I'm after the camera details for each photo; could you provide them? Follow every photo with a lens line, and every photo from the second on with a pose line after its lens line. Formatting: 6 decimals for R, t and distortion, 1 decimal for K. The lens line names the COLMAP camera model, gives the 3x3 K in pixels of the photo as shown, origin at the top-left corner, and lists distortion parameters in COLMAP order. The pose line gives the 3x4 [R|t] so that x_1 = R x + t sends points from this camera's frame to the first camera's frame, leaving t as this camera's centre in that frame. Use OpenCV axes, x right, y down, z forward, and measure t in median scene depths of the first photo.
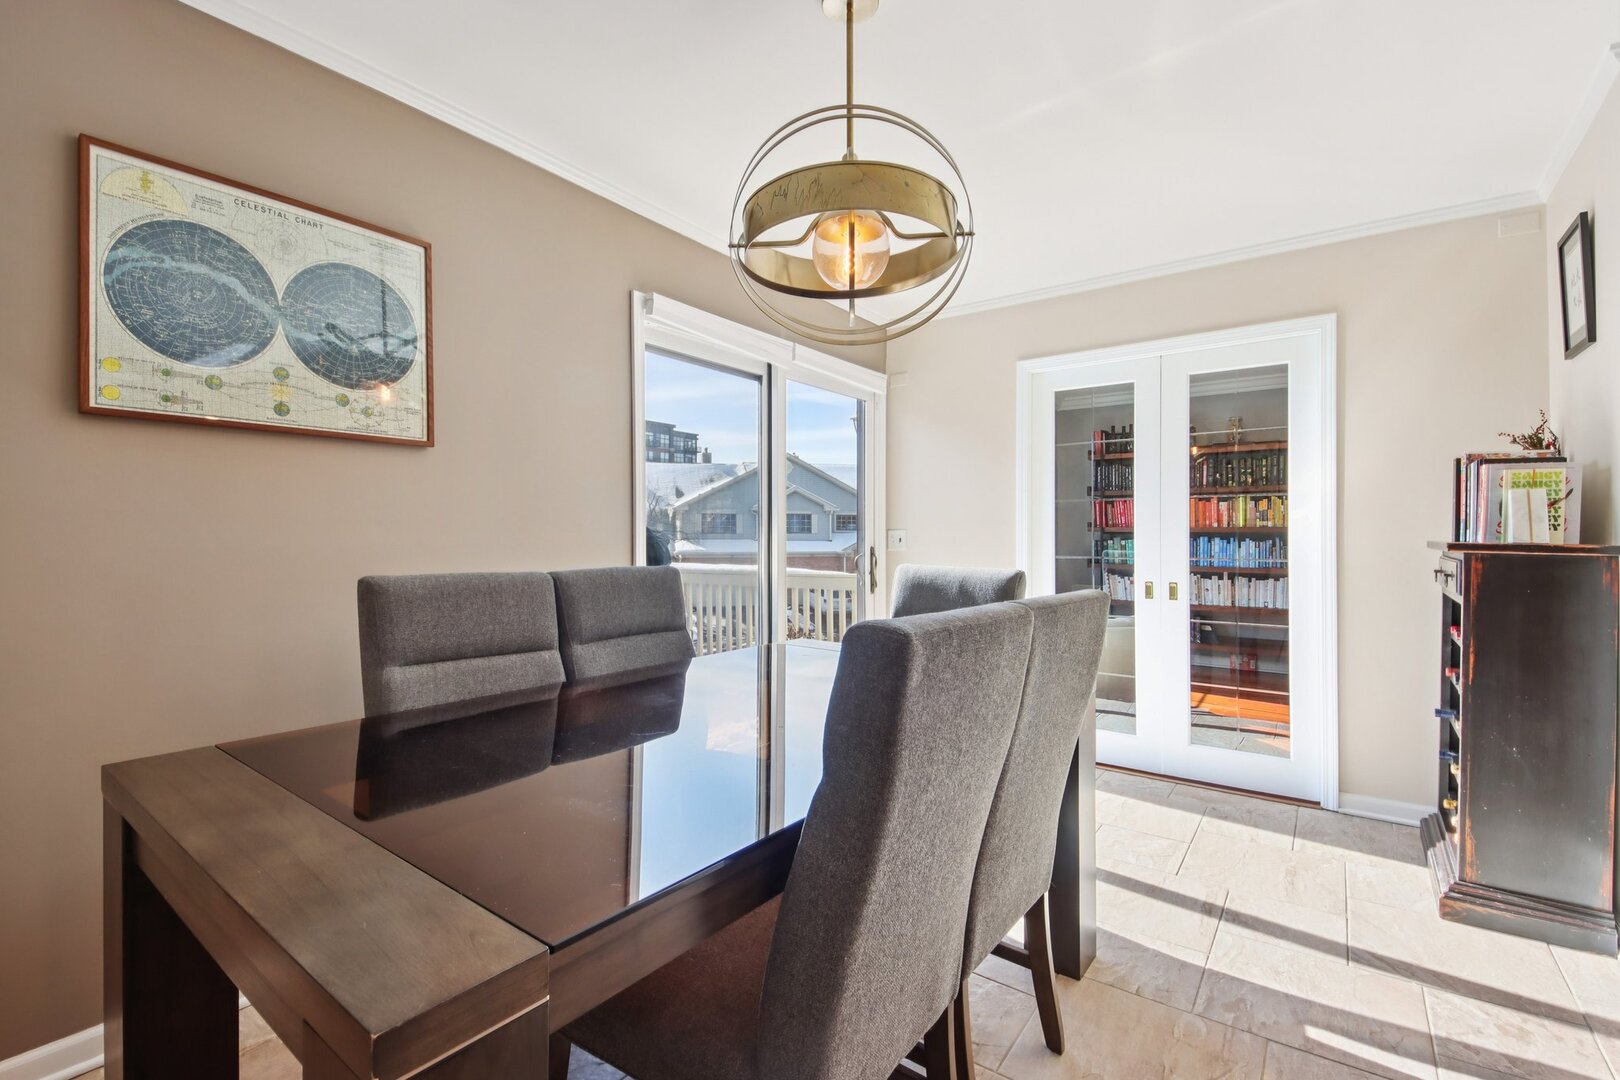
lens RADIAL K [[723.4, 0, 804.7], [0, 723.4, 537.8], [0, 0, 1]] dist [0.016148, -0.001284]
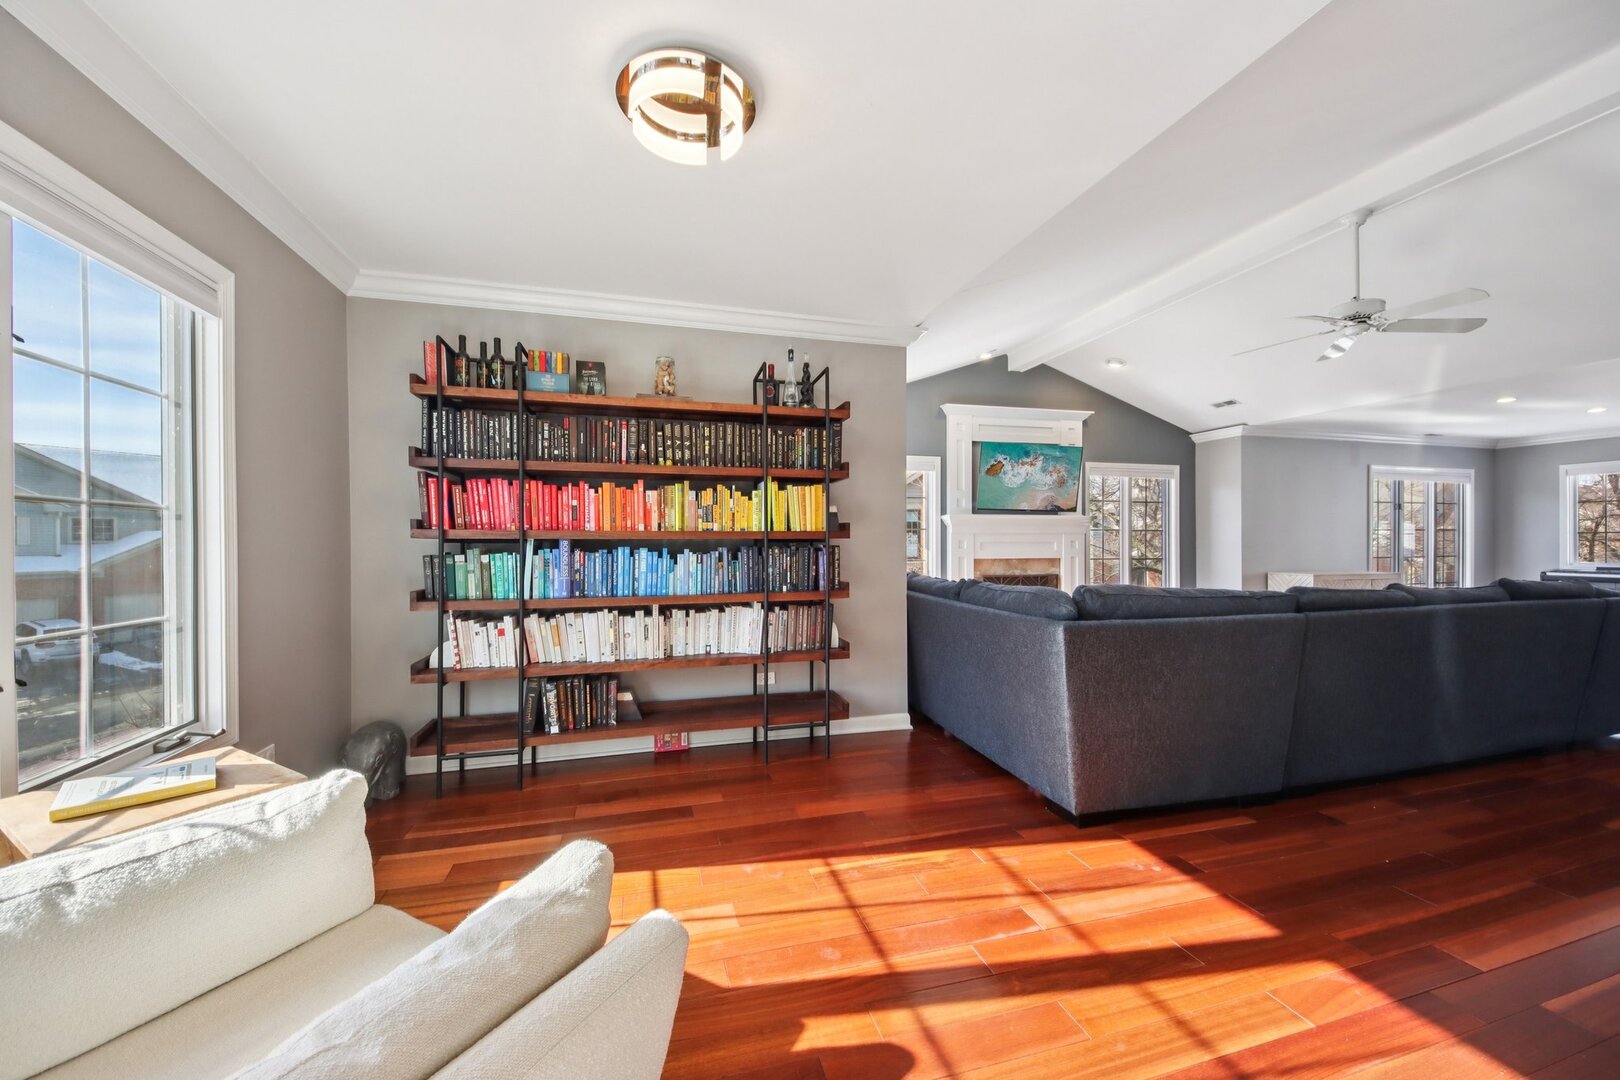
lens RADIAL K [[603.2, 0, 804.5], [0, 603.2, 550.2], [0, 0, 1]] dist [-0.013308, -0.006787]
pose [[0.591487, -0.011154, 0.806238, 0.240930], [0.007075, 0.999938, 0.008643, -0.002102], [-0.806284, 0.000592, 0.591529, 0.595081]]
